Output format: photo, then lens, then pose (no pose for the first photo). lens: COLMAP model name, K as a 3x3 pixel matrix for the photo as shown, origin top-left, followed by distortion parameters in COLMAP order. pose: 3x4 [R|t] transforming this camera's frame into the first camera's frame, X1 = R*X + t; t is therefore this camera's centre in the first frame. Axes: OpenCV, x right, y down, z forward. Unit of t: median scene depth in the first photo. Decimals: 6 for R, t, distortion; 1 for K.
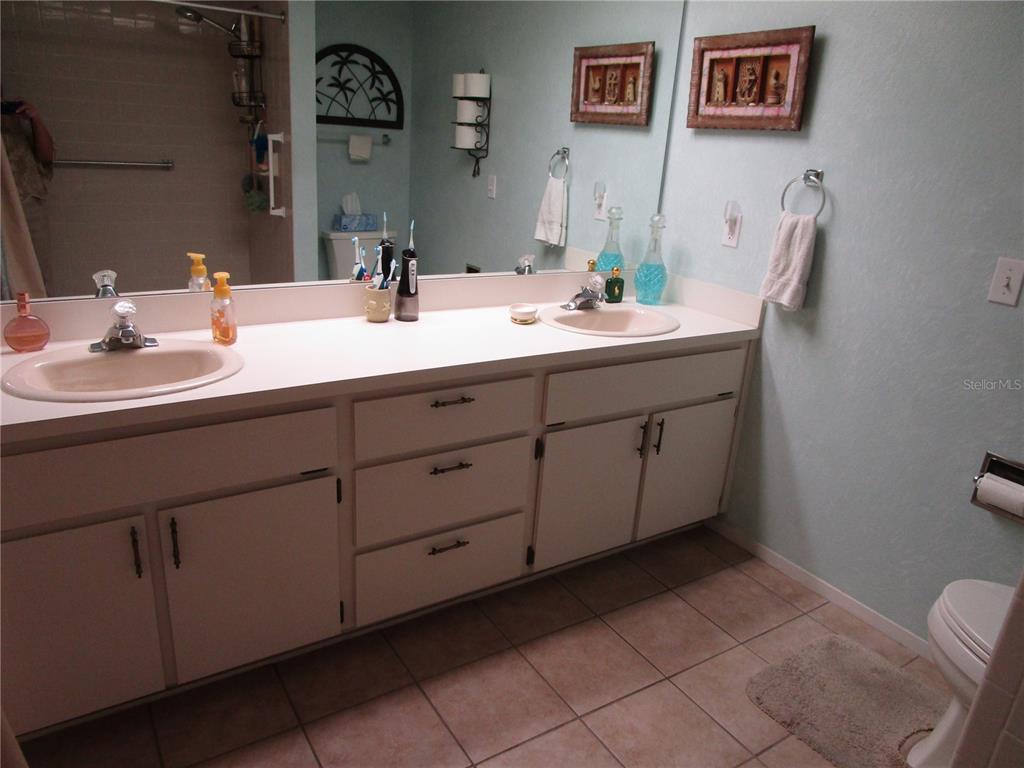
lens RADIAL K [[709.8, 0, 512.0], [0, 709.8, 384.0], [0, 0, 1]] dist [-0.036601, 0.000238]
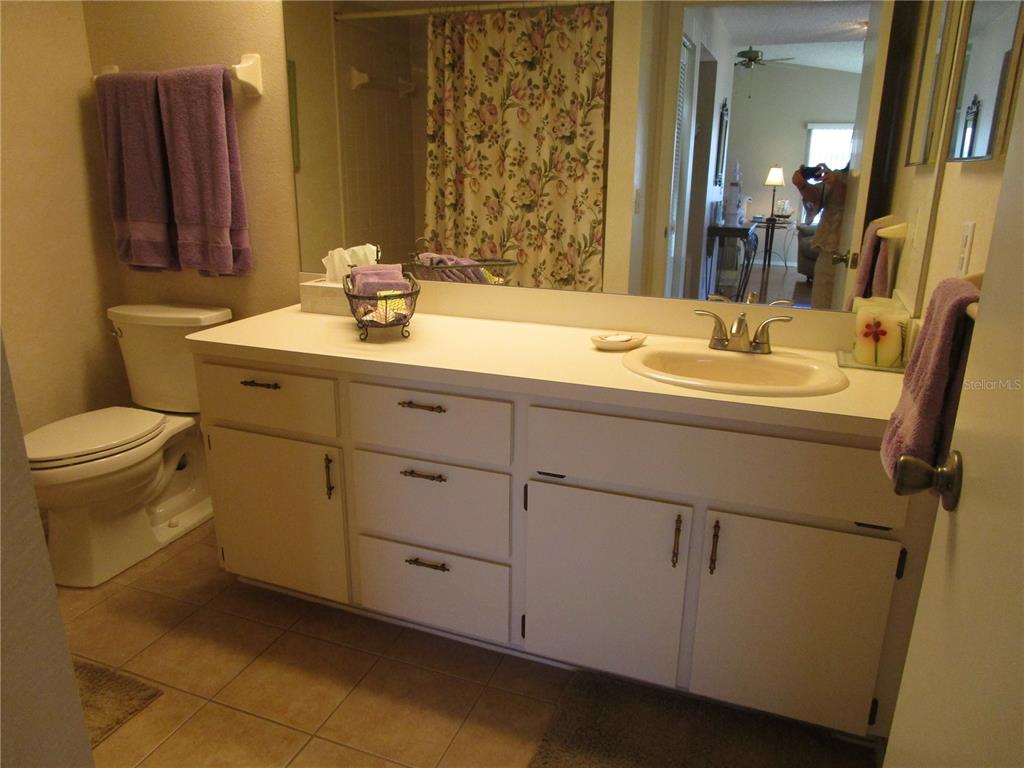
lens RADIAL K [[775.8, 0, 512.0], [0, 775.8, 384.0], [0, 0, 1]] dist [0.057687, 0.000341]
pose [[0.575916, 0.200699, -0.792490, 0.172681], [-0.218510, 0.971918, 0.087344, -0.025747], [0.787765, 0.122864, 0.603598, 0.107677]]
